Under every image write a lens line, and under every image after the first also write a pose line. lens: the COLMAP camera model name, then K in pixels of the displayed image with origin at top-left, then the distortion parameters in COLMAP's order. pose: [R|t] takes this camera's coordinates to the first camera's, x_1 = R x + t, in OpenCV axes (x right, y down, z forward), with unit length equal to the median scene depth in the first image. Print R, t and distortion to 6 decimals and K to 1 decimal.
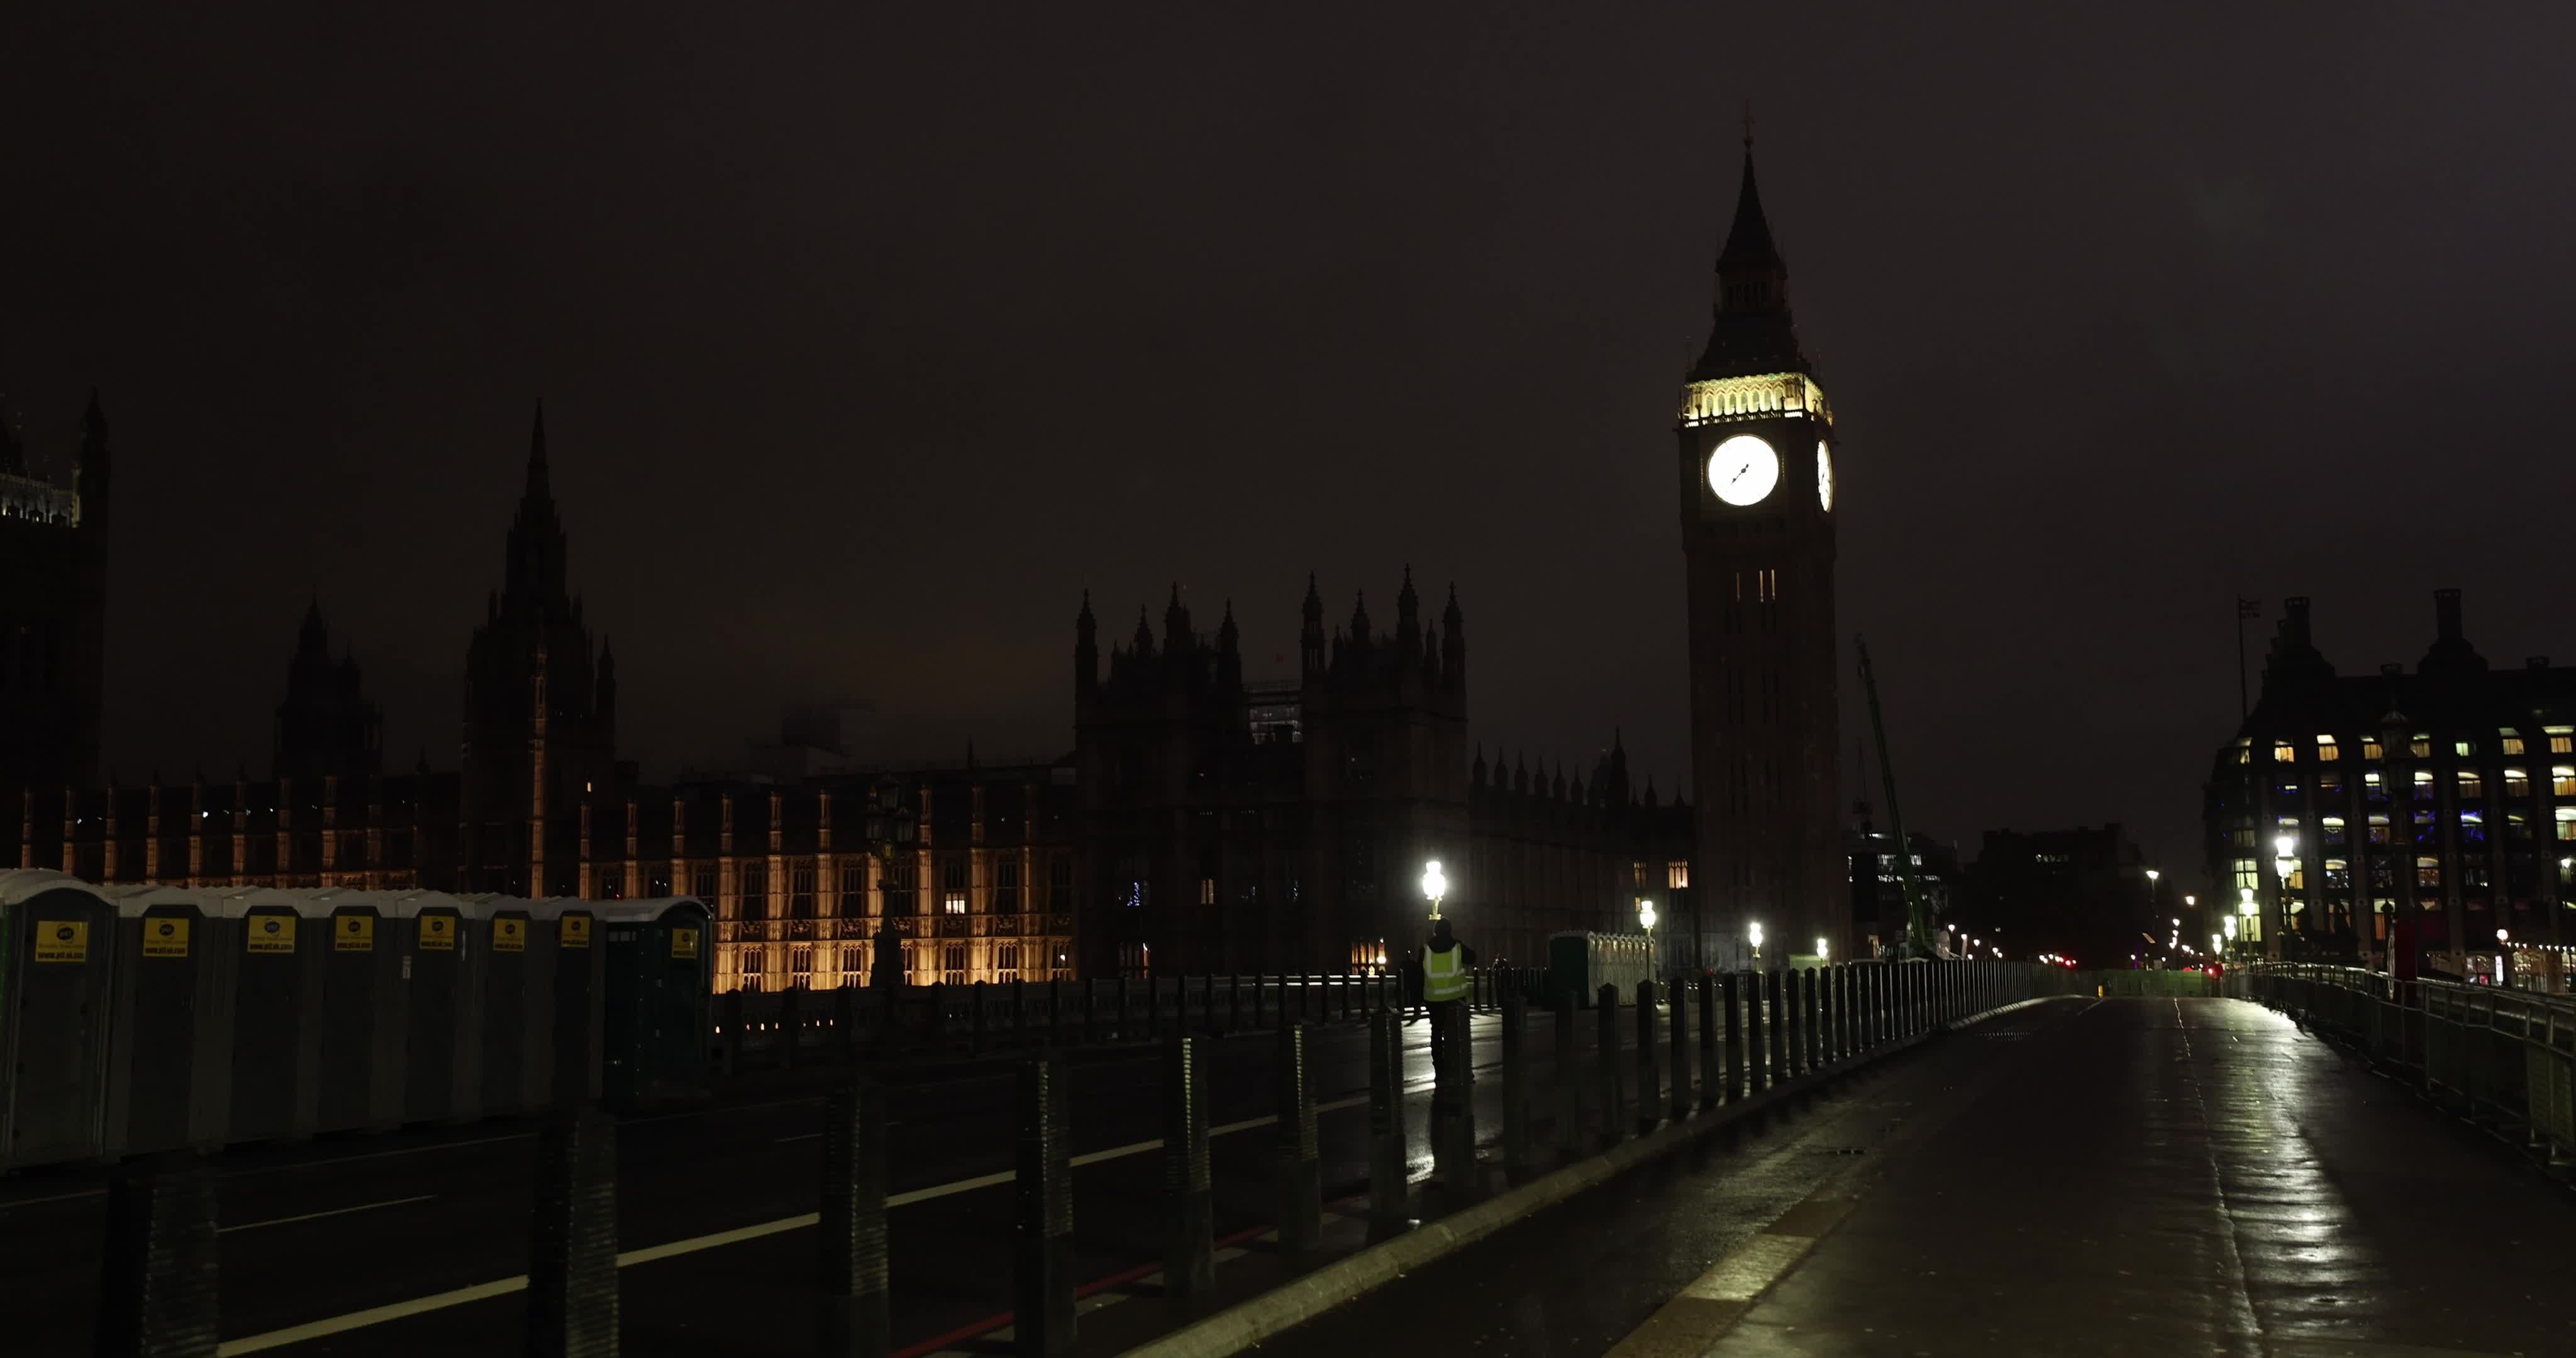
lens RADIAL K [[2534.5, 0, 1308.0], [0, 2534.5, 662.6], [0, 0, 1]] dist [0.067932, 0.000000]
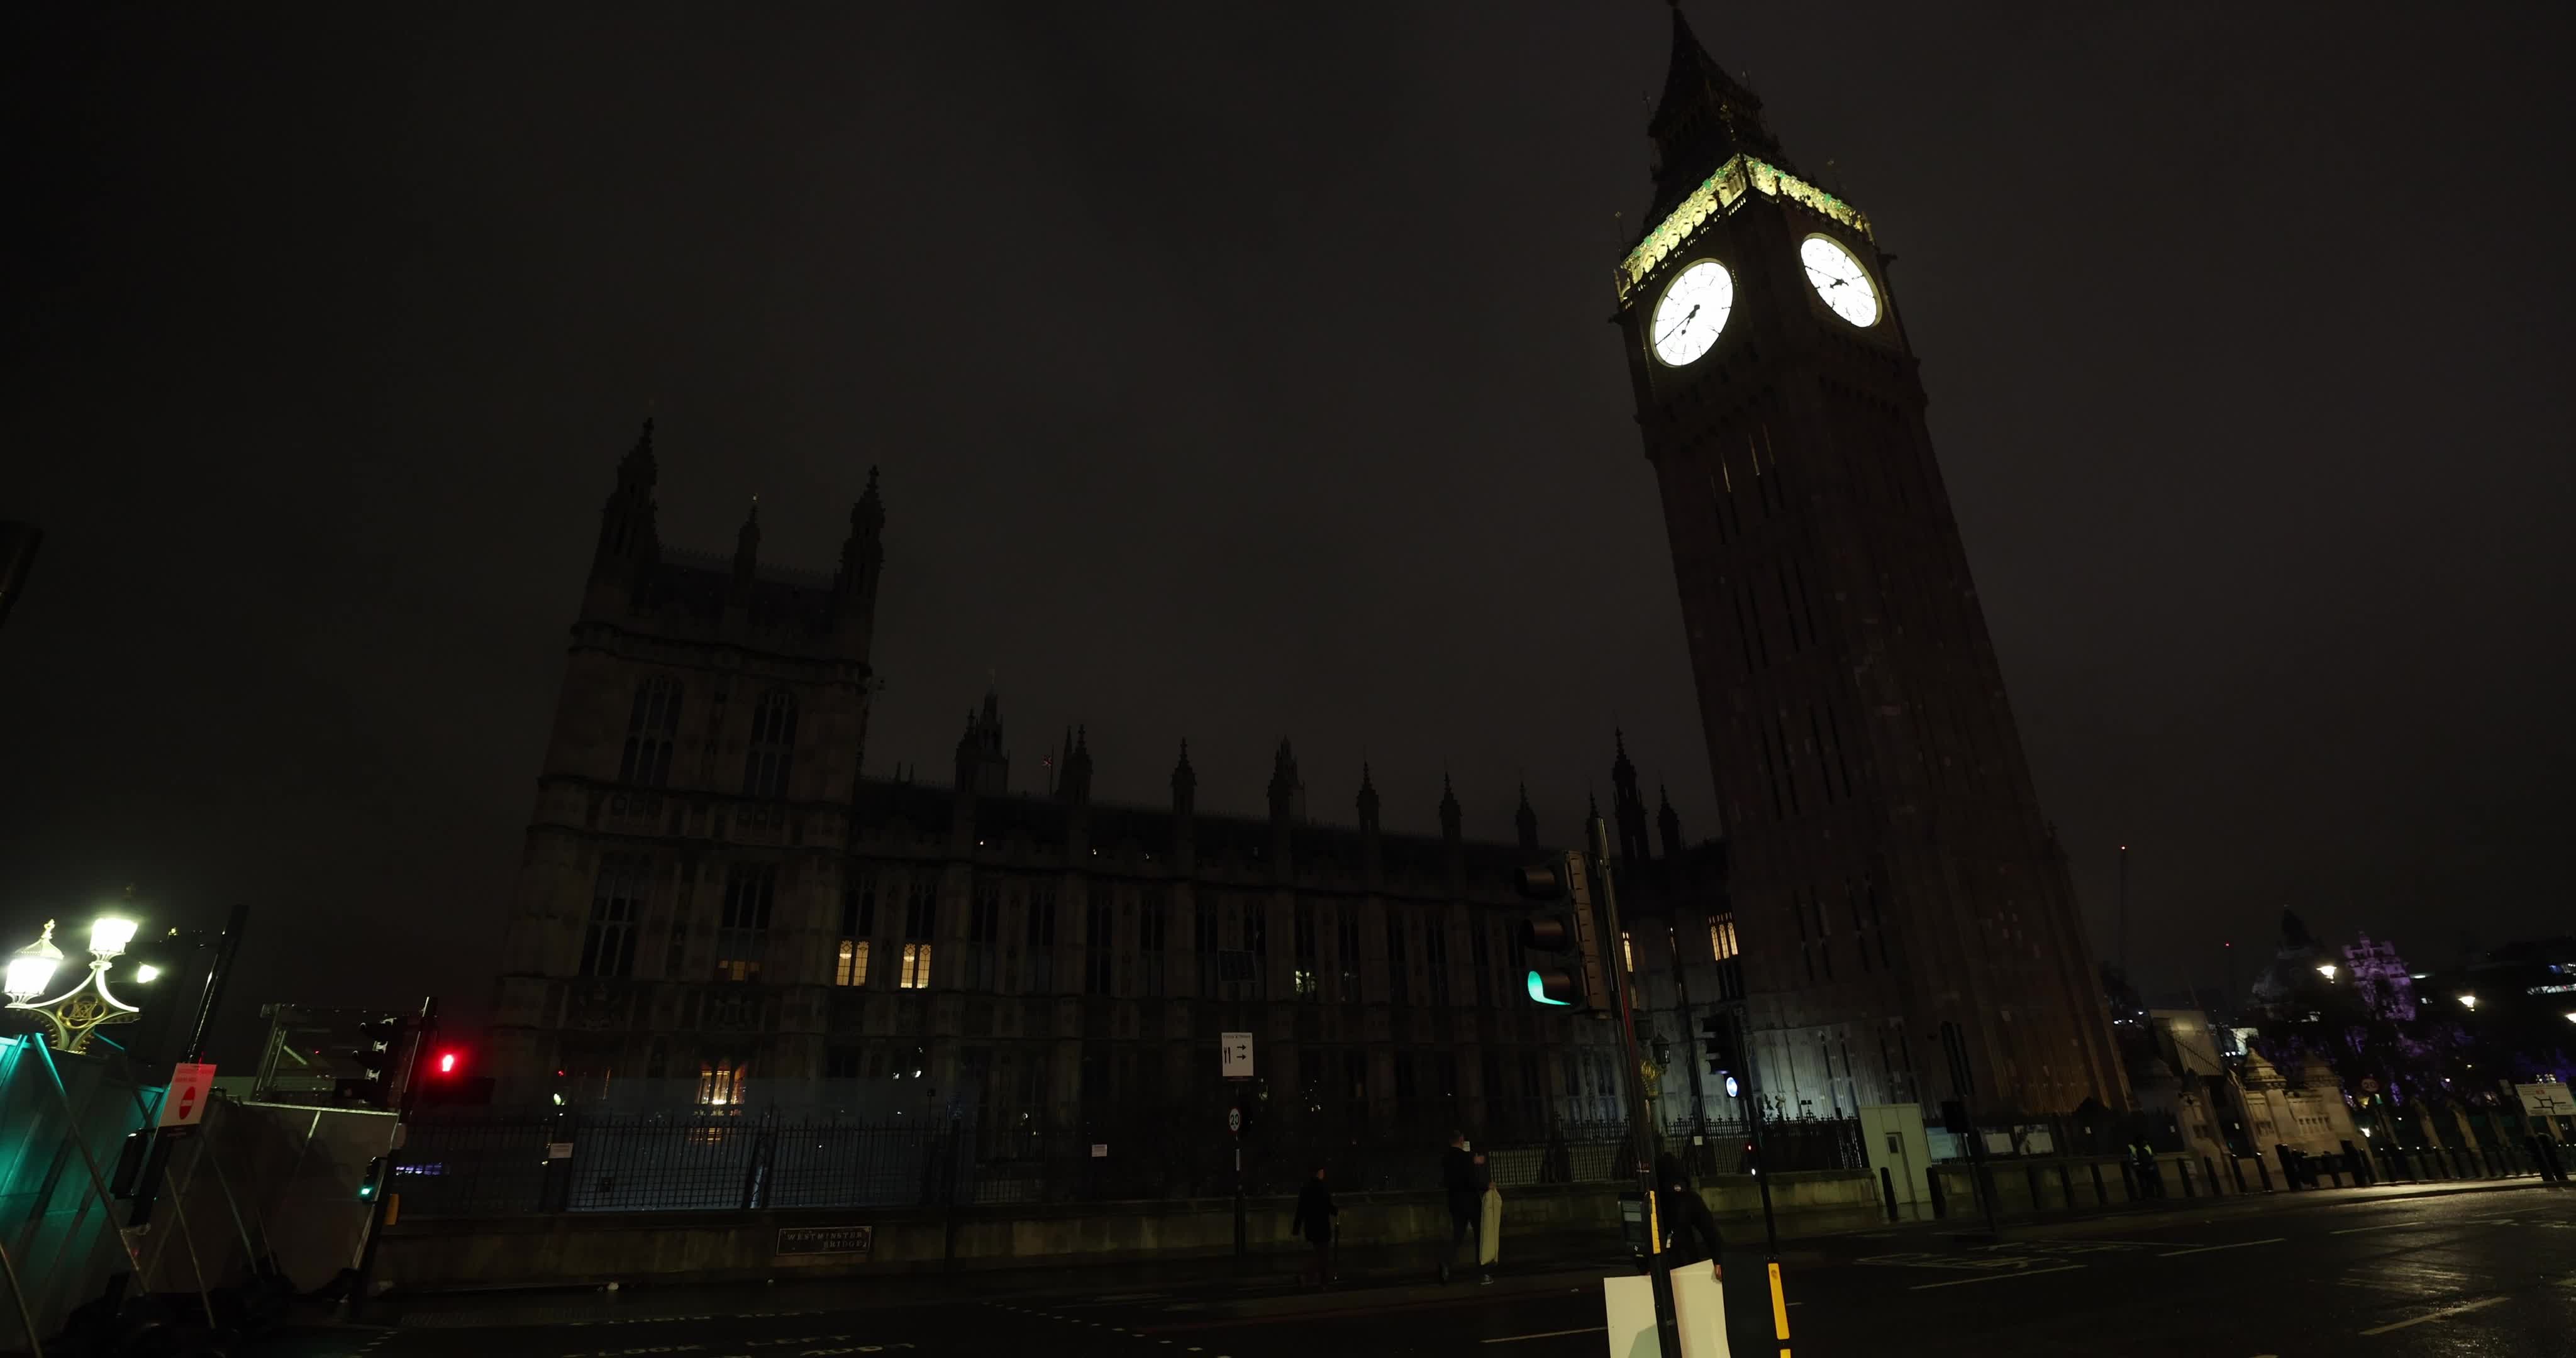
lens RADIAL K [[1111.0, 0, 1299.3], [0, 1111.0, 672.4], [0, 0, 1]] dist [-0.042548, 0.010152]
pose [[0.759981, -0.265890, -0.593069, 0.239756], [0.099975, 0.949455, -0.297556, 0.091332], [0.642209, 0.166844, 0.748151, 0.729094]]
